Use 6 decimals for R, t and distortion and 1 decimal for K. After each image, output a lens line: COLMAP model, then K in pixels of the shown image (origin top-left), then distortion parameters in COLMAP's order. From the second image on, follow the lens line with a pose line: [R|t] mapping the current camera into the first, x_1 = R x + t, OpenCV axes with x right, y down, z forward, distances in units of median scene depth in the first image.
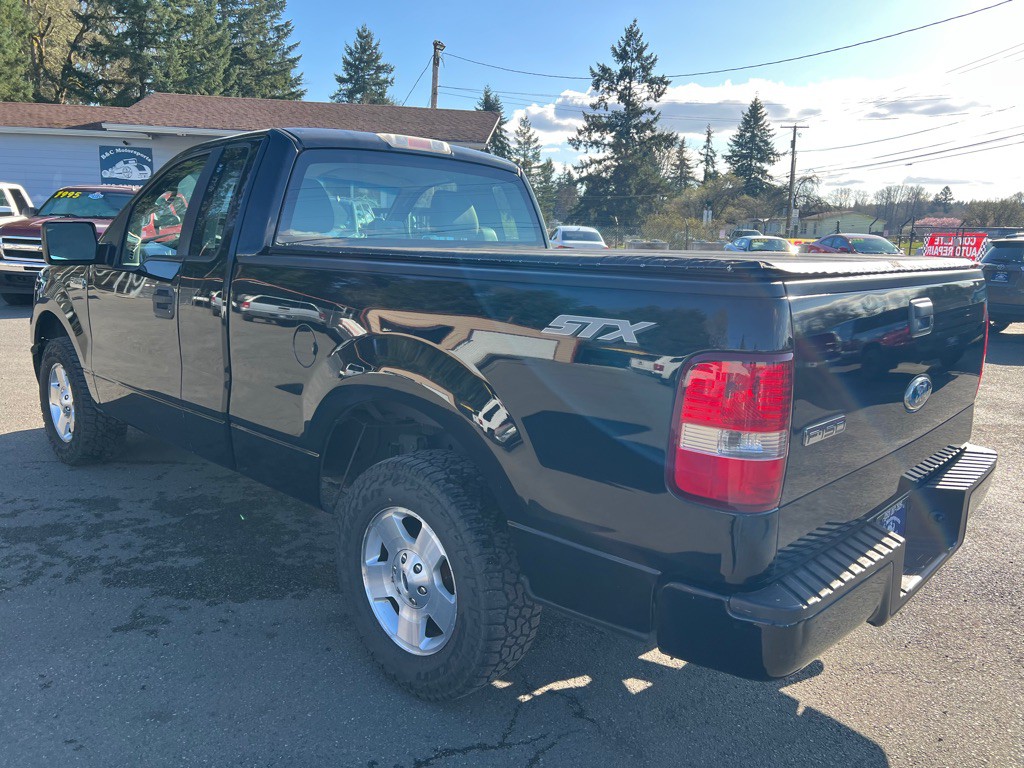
lens RADIAL K [[770.9, 0, 484.4], [0, 770.9, 382.7], [0, 0, 1]] dist [0.045930, -0.043697]
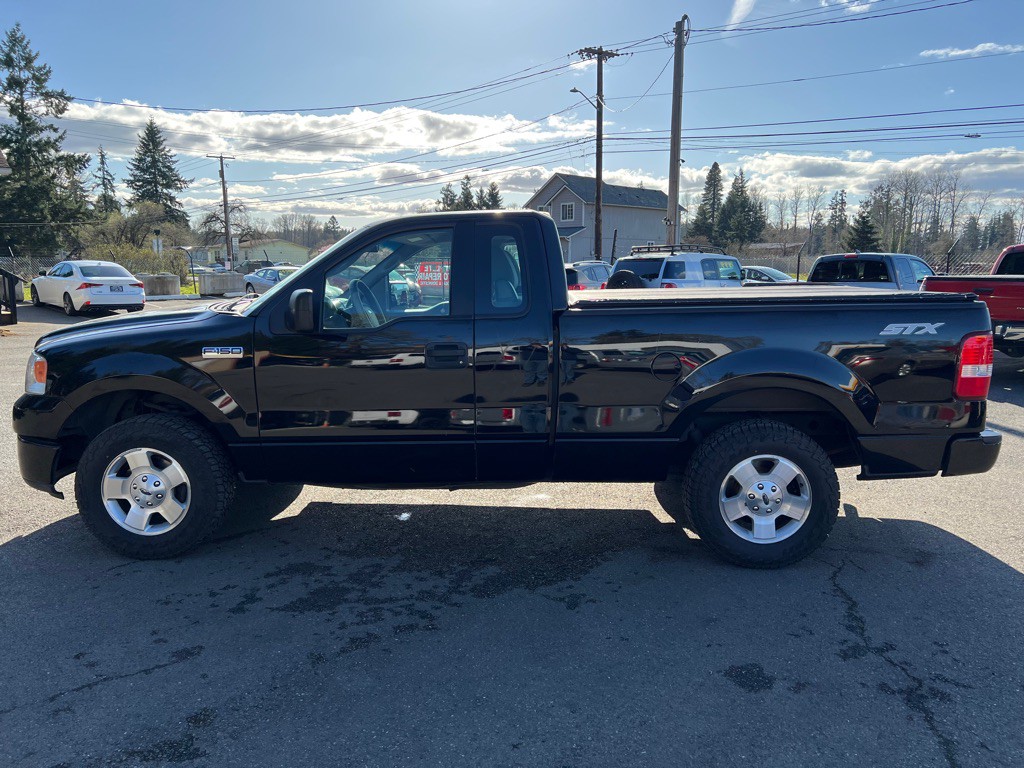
lens RADIAL K [[805.5, 0, 476.6], [0, 805.5, 386.8], [0, 0, 1]] dist [0.057470, -0.059294]
pose [[0.748232, -0.131007, 0.650374, -0.069765], [0.153455, 0.987901, 0.022452, -0.004659], [-0.645446, 0.083004, 0.759283, 0.003290]]
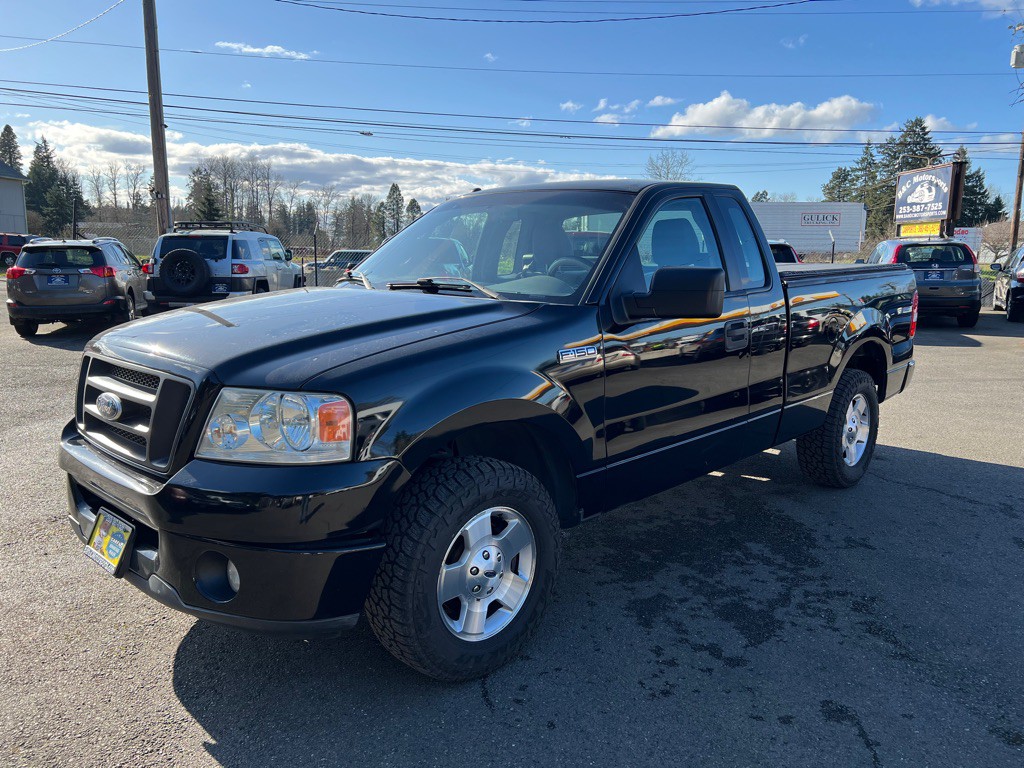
lens RADIAL K [[823.3, 0, 512.0], [0, 823.3, 384.0], [0, 0, 1]] dist [0.066084, -0.091436]
pose [[-0.026379, -0.192961, 0.980852, -0.093655], [0.188961, 0.962542, 0.194440, -0.019364], [-0.981630, 0.190472, 0.011071, 0.078137]]
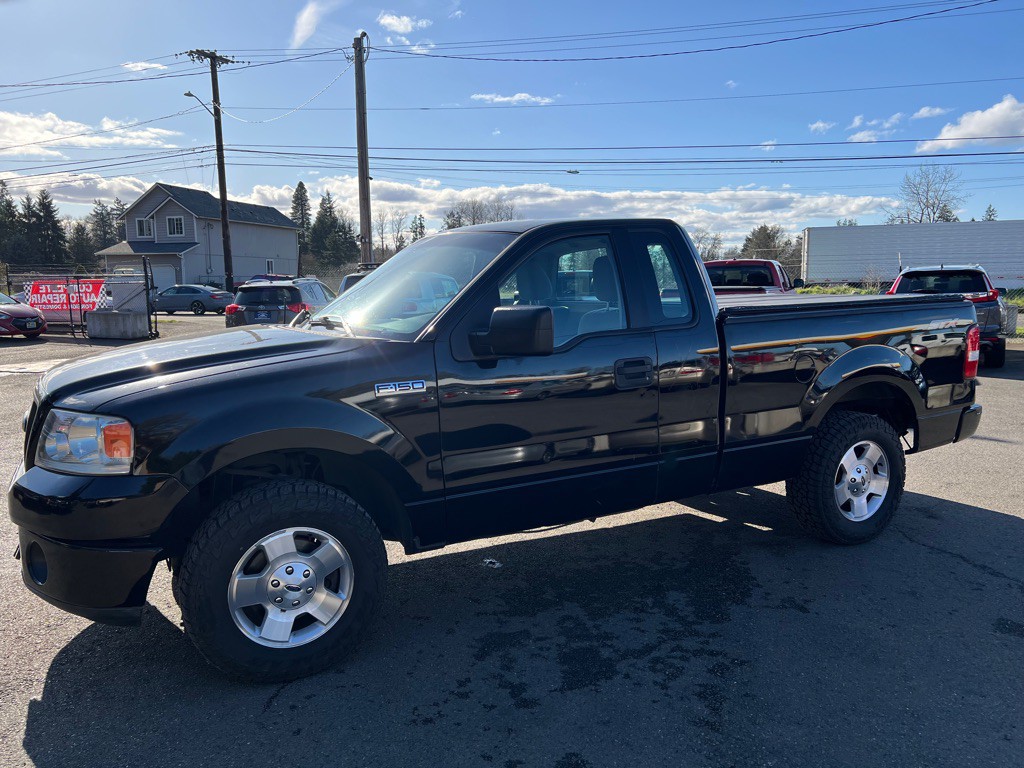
lens RADIAL K [[814.4, 0, 493.1], [0, 814.4, 396.3], [0, 0, 1]] dist [0.053960, -0.053683]
pose [[0.296721, -0.168402, 0.939998, -0.091405], [0.208219, 0.972055, 0.108418, -0.013993], [-0.931988, 0.163555, 0.323494, 0.049072]]
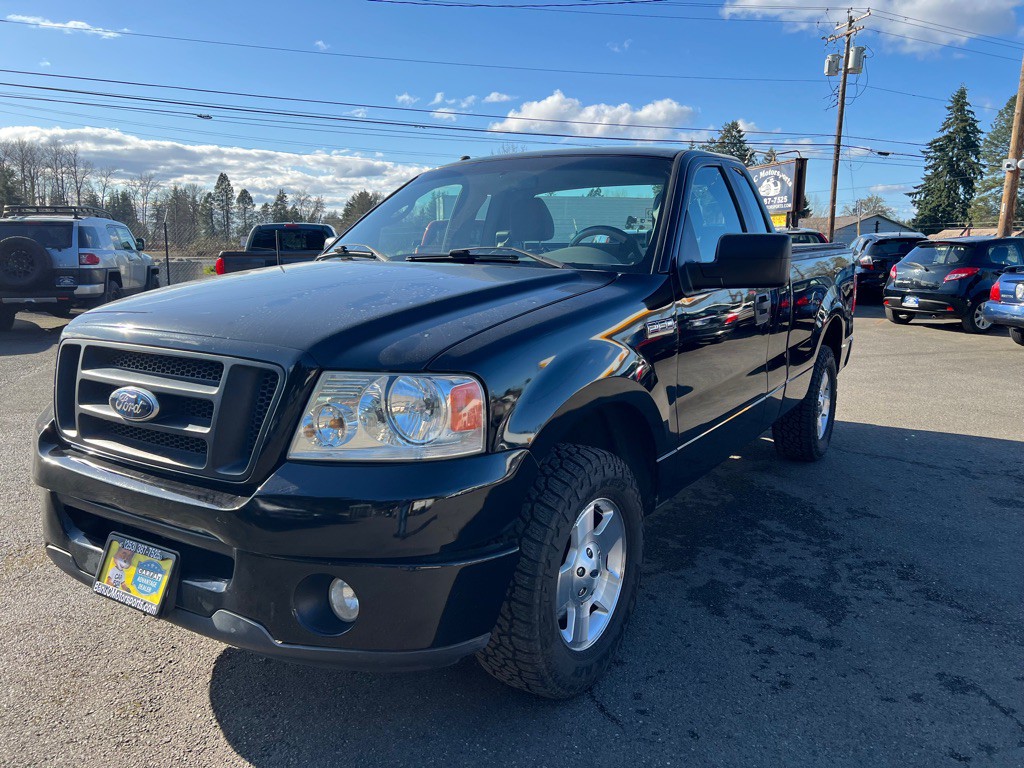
lens RADIAL K [[821.1, 0, 523.9], [0, 821.1, 378.9], [0, 0, 1]] dist [0.052017, -0.061266]
pose [[-0.240378, -0.187771, 0.952345, -0.085993], [0.178628, 0.955799, 0.233539, -0.020014], [-0.954102, 0.226253, -0.196212, 0.092822]]
